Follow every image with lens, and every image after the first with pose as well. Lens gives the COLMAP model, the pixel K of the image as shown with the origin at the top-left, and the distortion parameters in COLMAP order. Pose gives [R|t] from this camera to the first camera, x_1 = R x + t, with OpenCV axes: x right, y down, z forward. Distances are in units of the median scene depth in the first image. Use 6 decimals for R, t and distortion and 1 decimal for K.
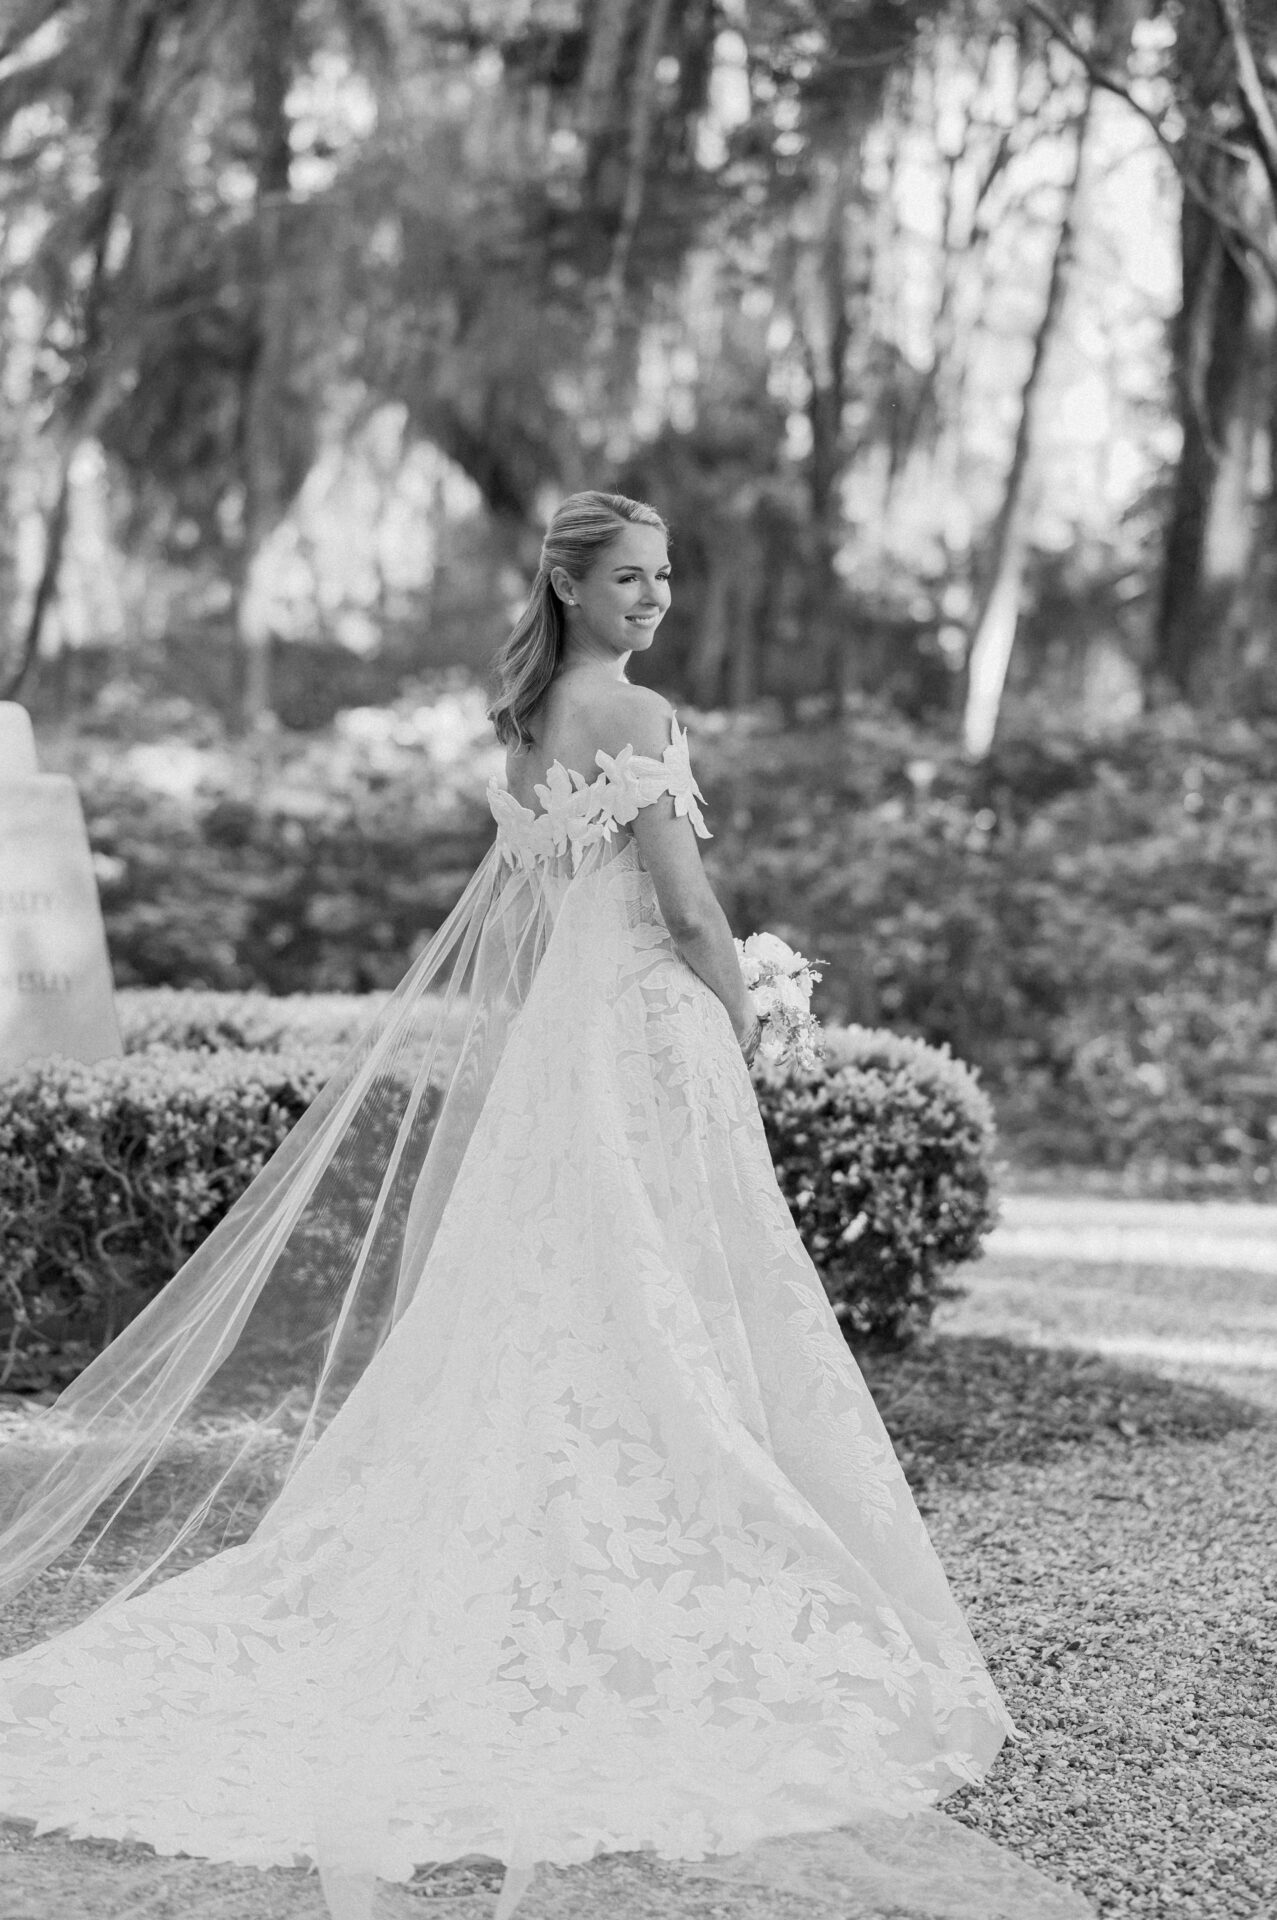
lens RADIAL K [[5482.7, 0, 638.5], [0, 5482.7, 960.0], [0, 0, 1]] dist [0.047556, -0.540736]
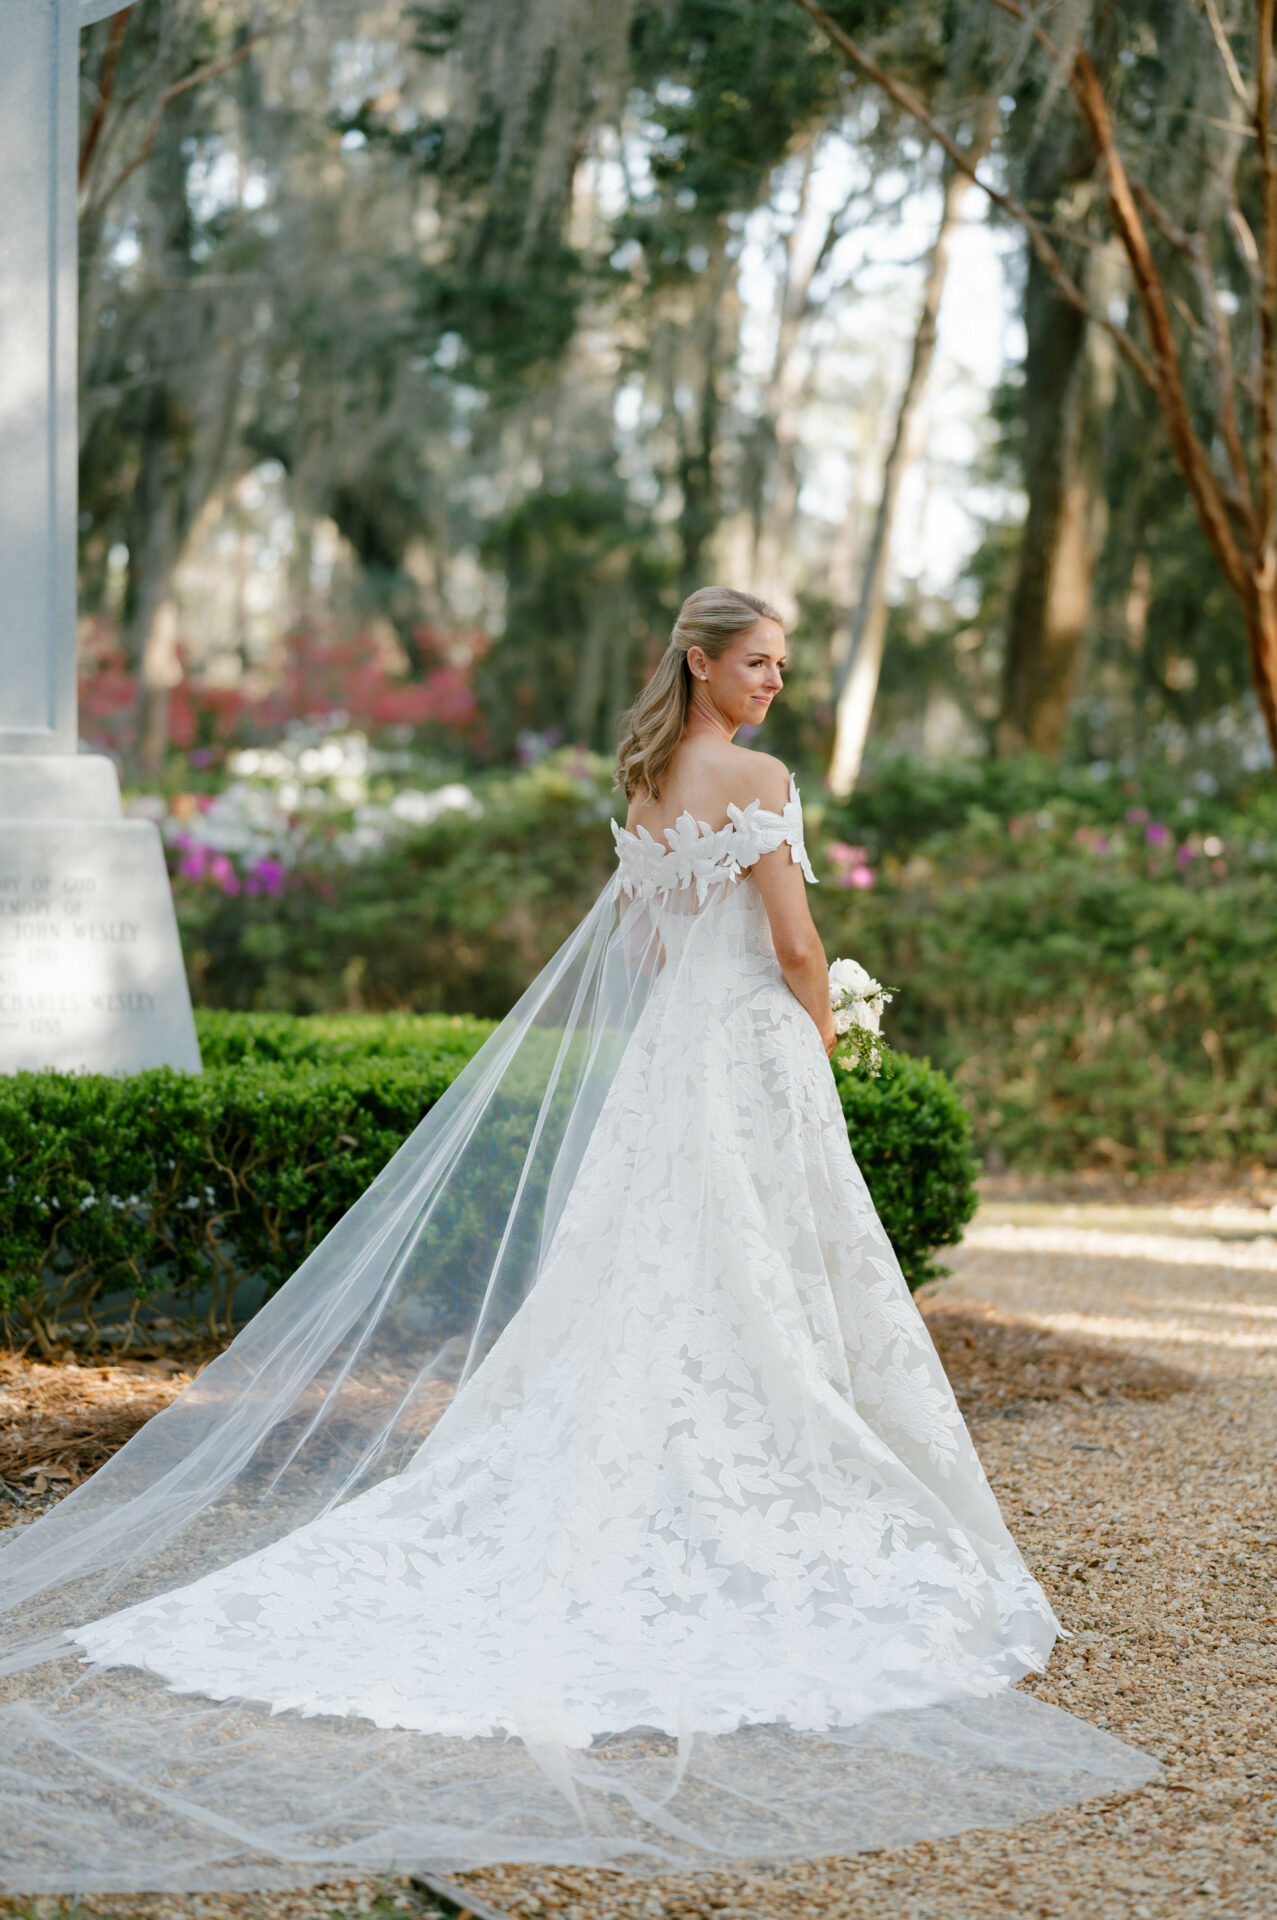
lens RADIAL K [[5482.7, 0, 638.5], [0, 5482.7, 960.0], [0, 0, 1]] dist [0.047556, -0.540736]
pose [[0.998336, 0.001732, 0.057633, -0.075074], [-0.001461, 0.999988, -0.004748, 0.000662], [-0.057640, 0.004655, 0.998327, -0.150616]]
